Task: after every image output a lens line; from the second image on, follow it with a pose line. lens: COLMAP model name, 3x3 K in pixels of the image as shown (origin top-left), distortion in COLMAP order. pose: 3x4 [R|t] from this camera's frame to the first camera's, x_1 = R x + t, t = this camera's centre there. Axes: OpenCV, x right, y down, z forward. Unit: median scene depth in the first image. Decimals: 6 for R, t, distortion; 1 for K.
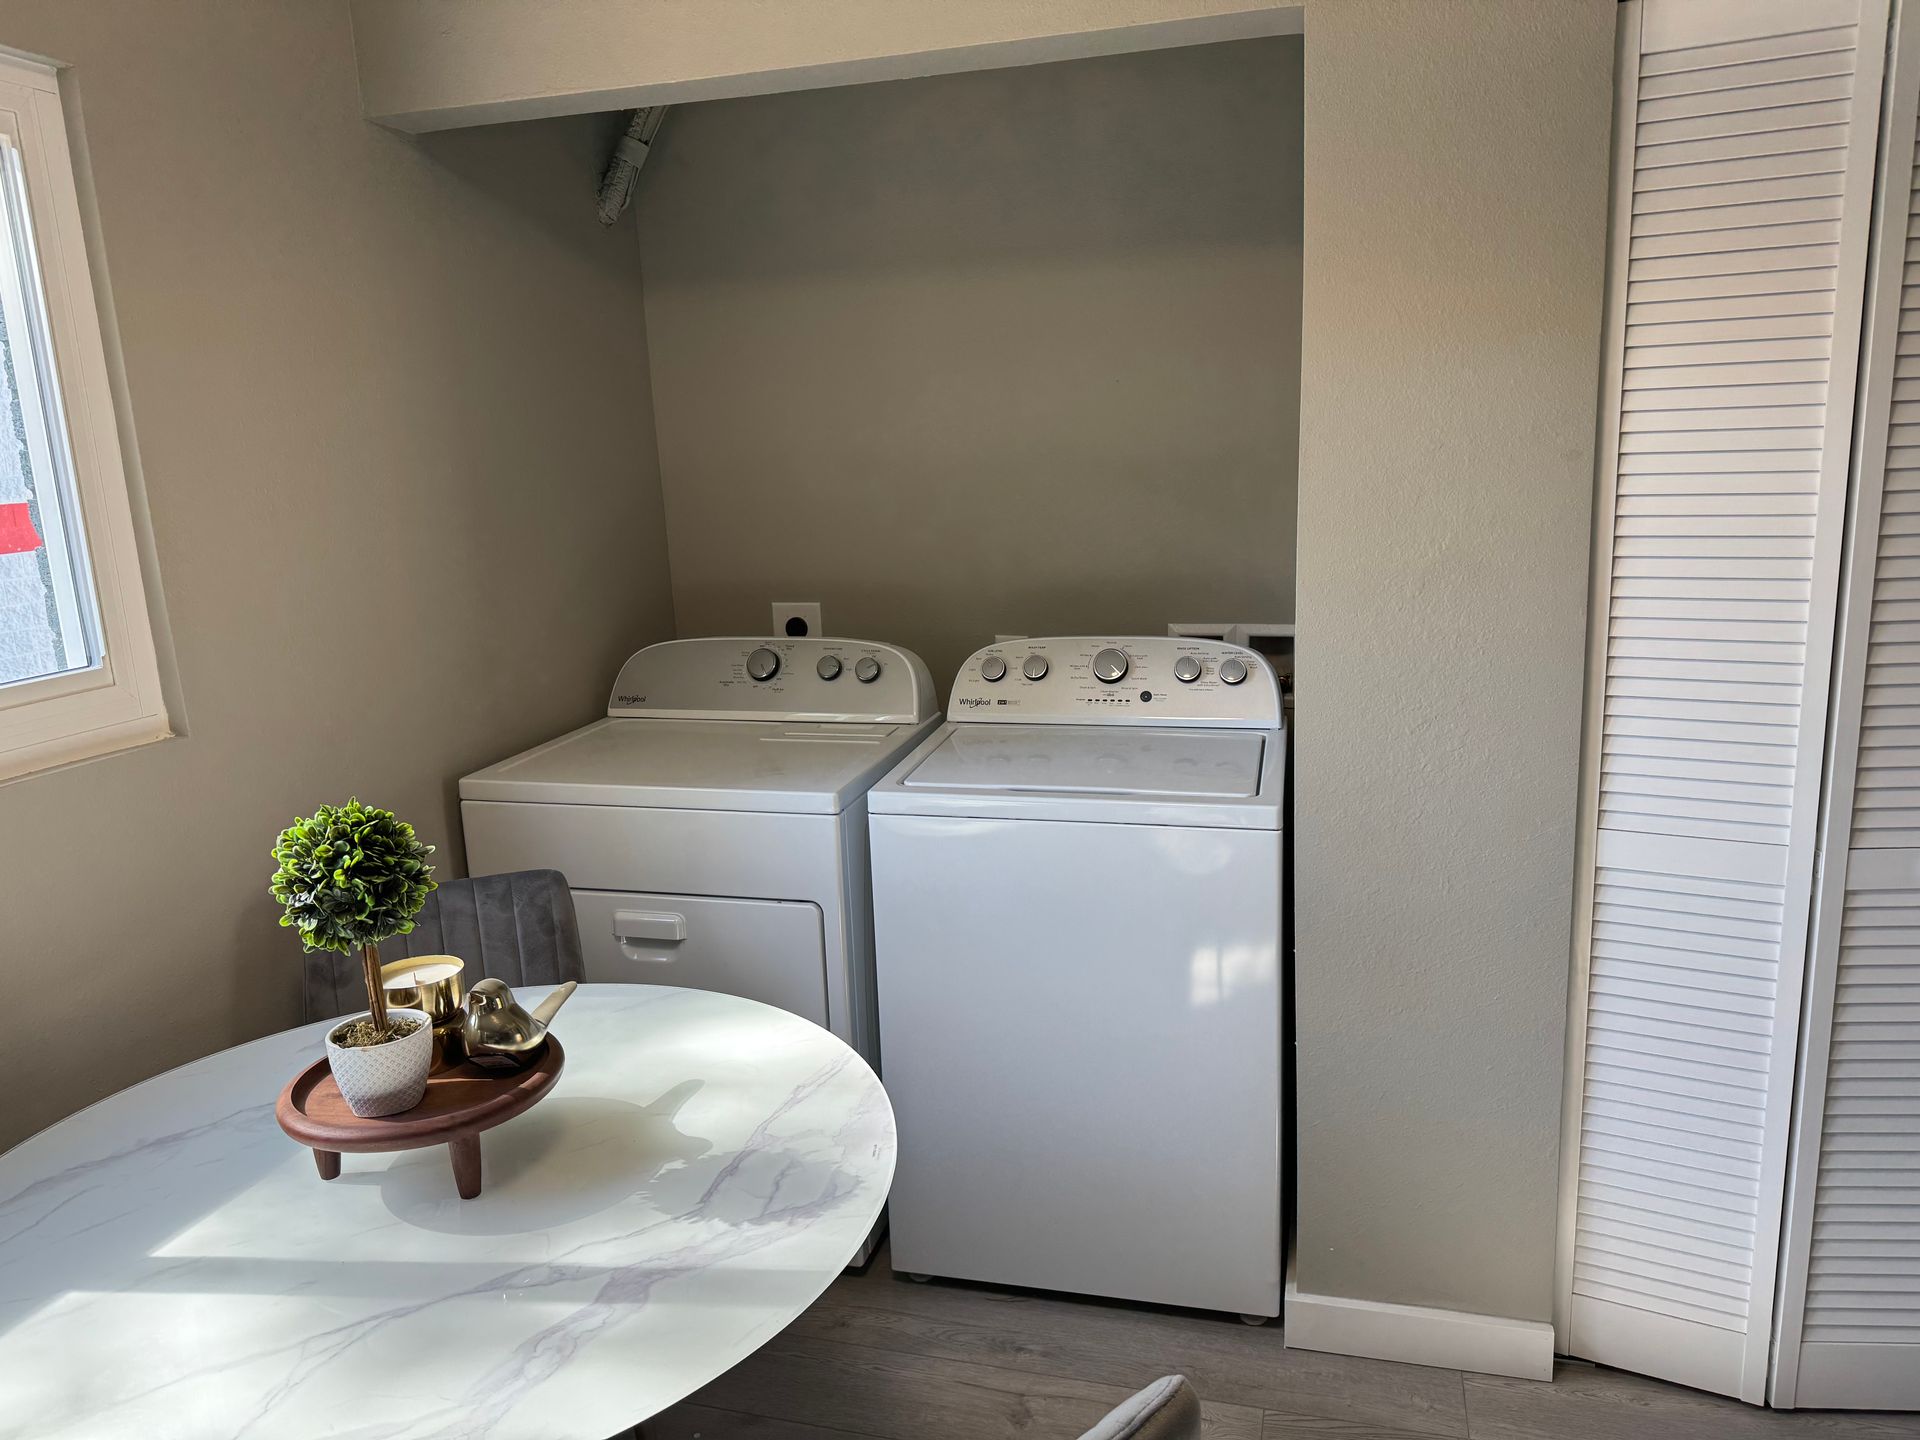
lens RADIAL K [[1336.3, 0, 960.0], [0, 1336.3, 720.0], [0, 0, 1]] dist [0.139493, -0.208675]
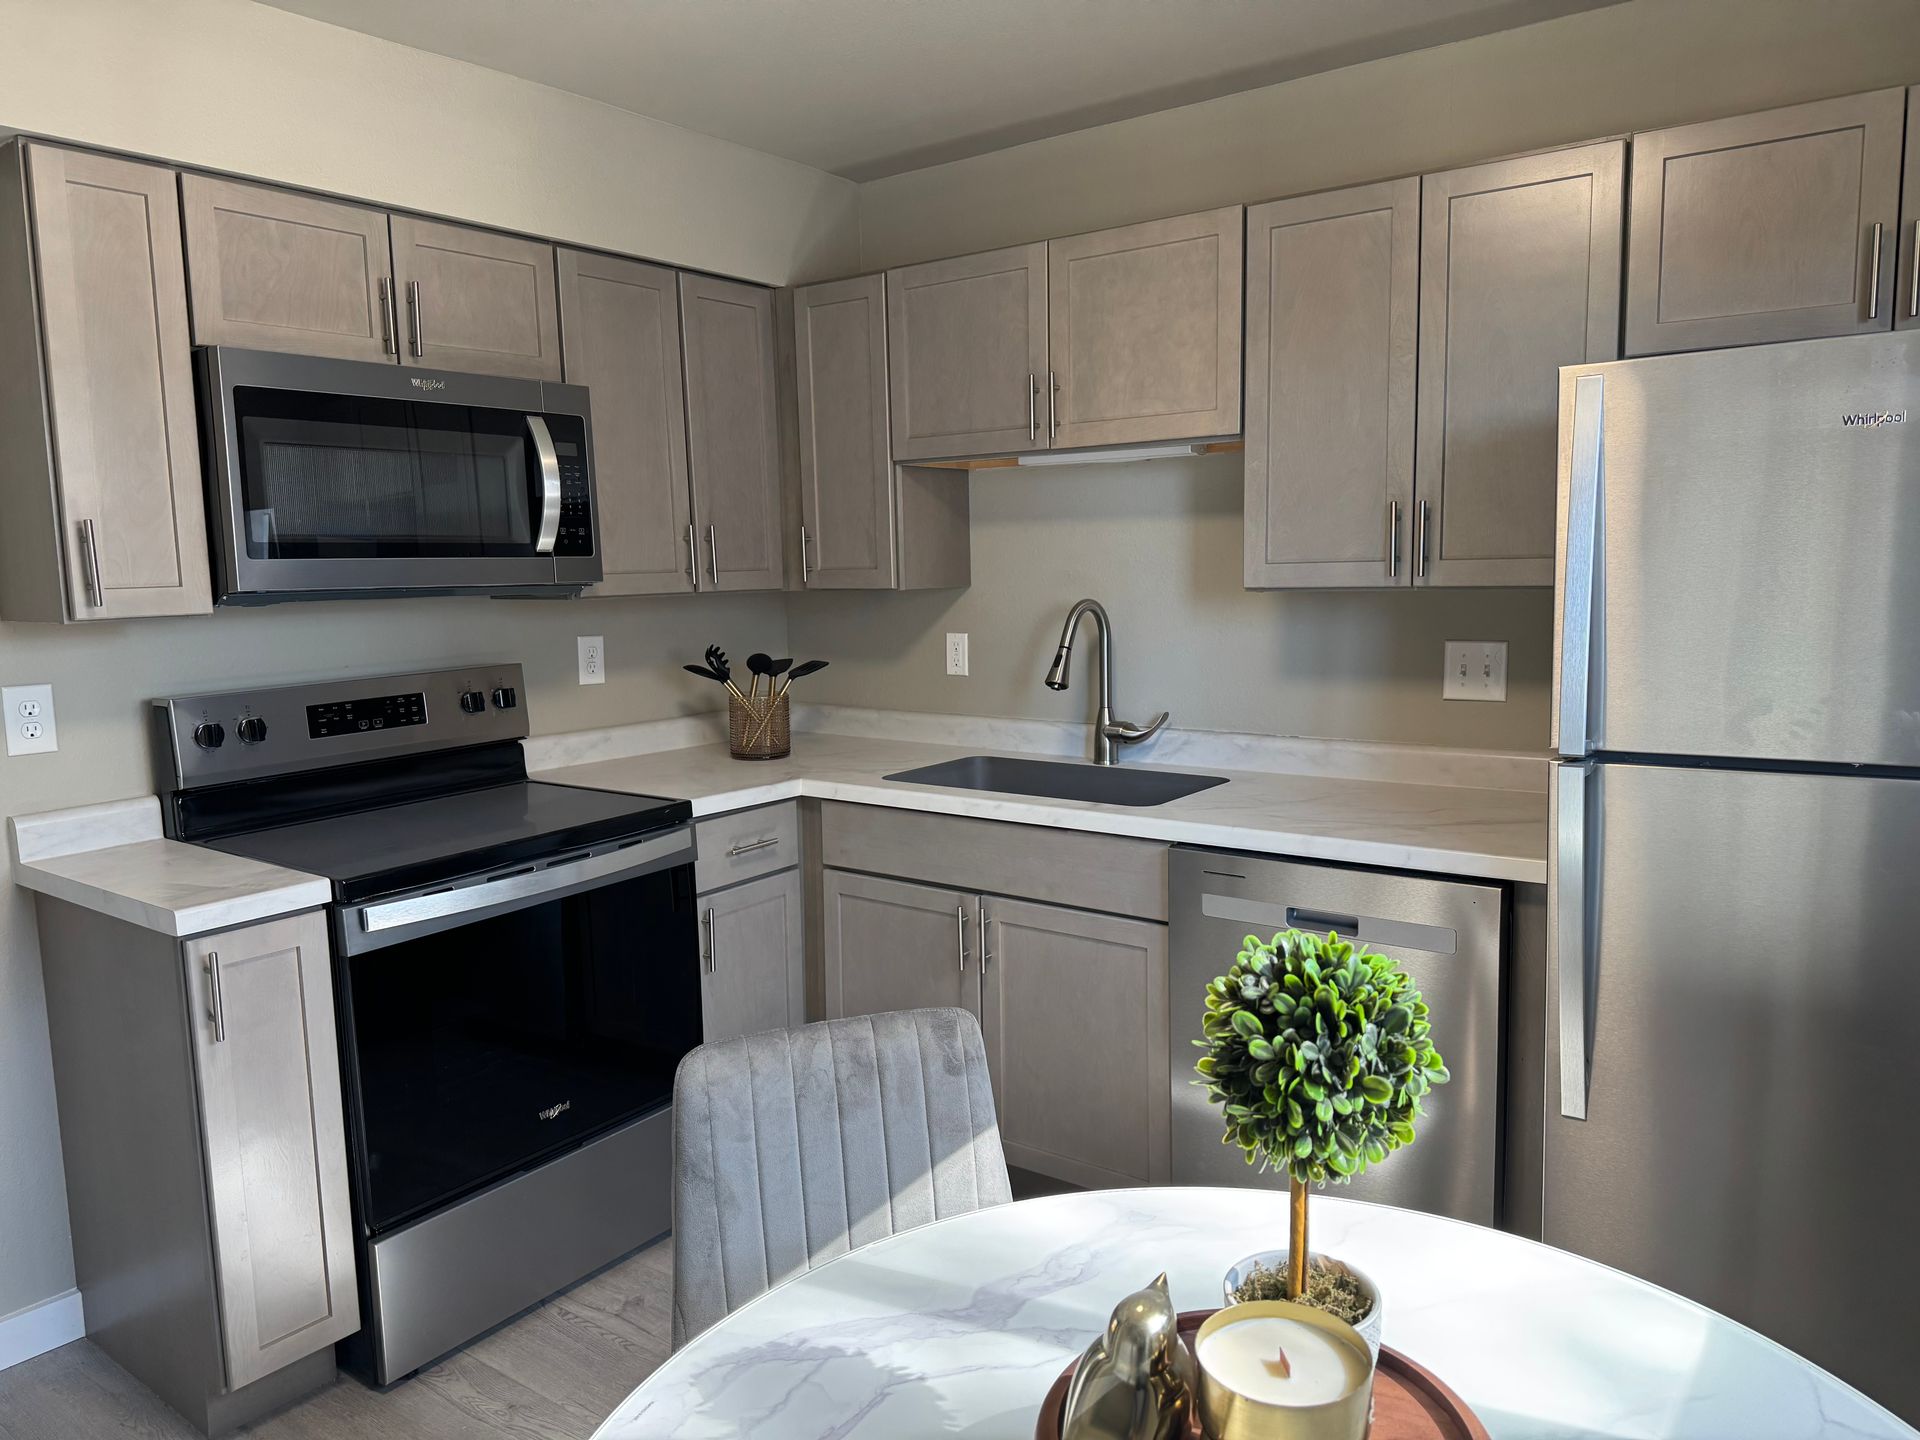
lens RADIAL K [[1336.3, 0, 960.0], [0, 1336.3, 720.0], [0, 0, 1]] dist [0.139493, -0.208675]
pose [[-0.931589, 0.009165, 0.363398, -0.533710], [0.131026, 0.940950, 0.312163, -0.257918], [-0.339078, 0.338422, -0.877779, 1.586366]]
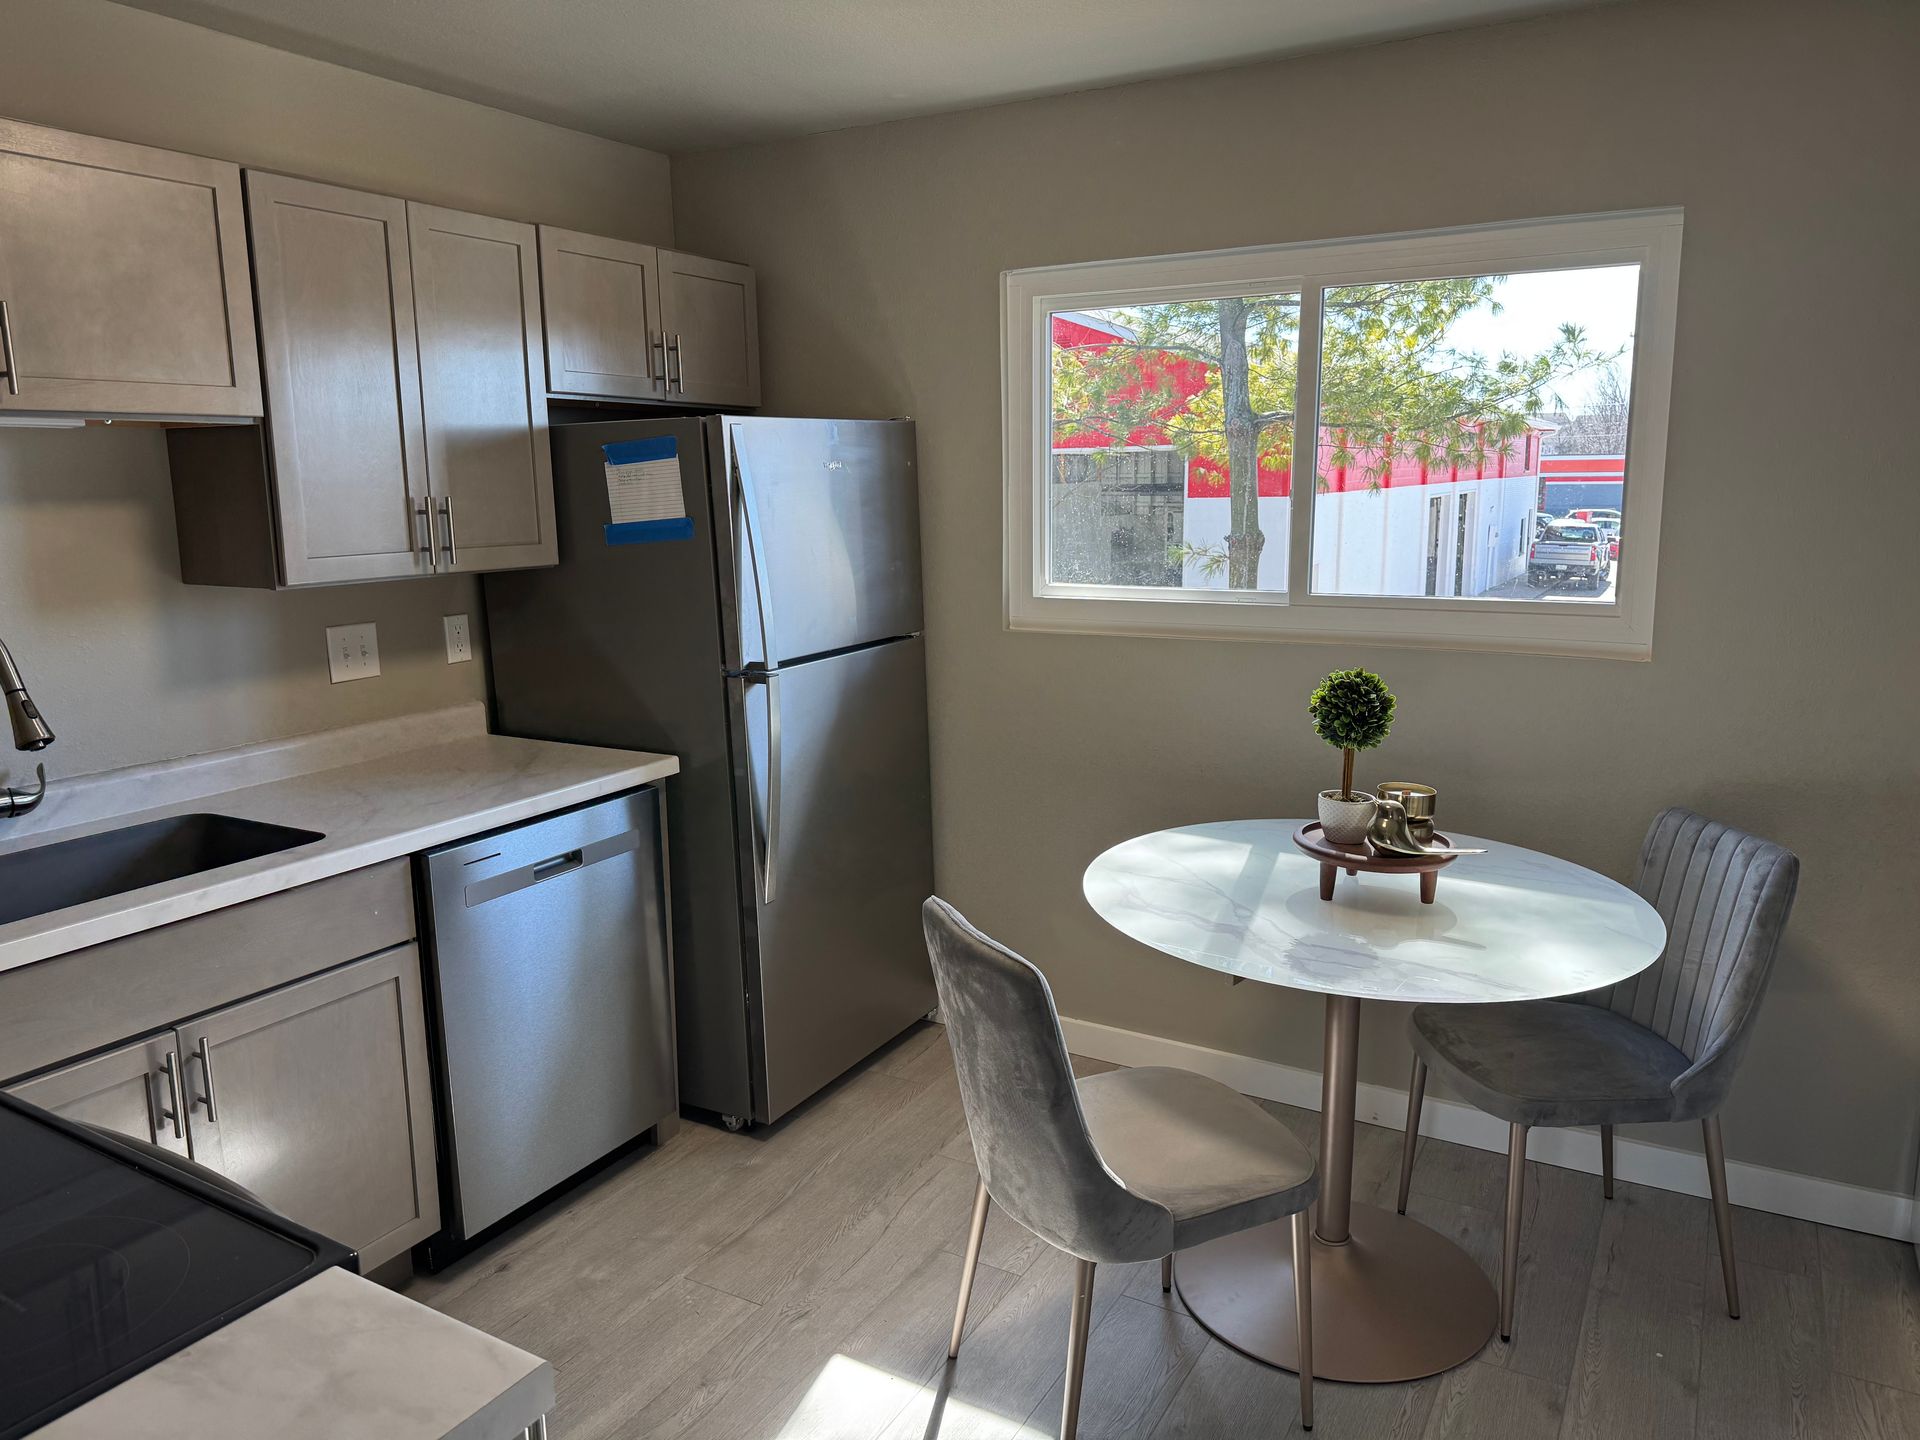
lens RADIAL K [[1336.3, 0, 960.0], [0, 1336.3, 720.0], [0, 0, 1]] dist [0.139493, -0.208675]
pose [[-0.256289, 0.211255, -0.943232, 1.404904], [-0.186398, 0.946707, 0.262680, -0.245653], [0.948458, 0.243139, -0.203253, 0.885502]]
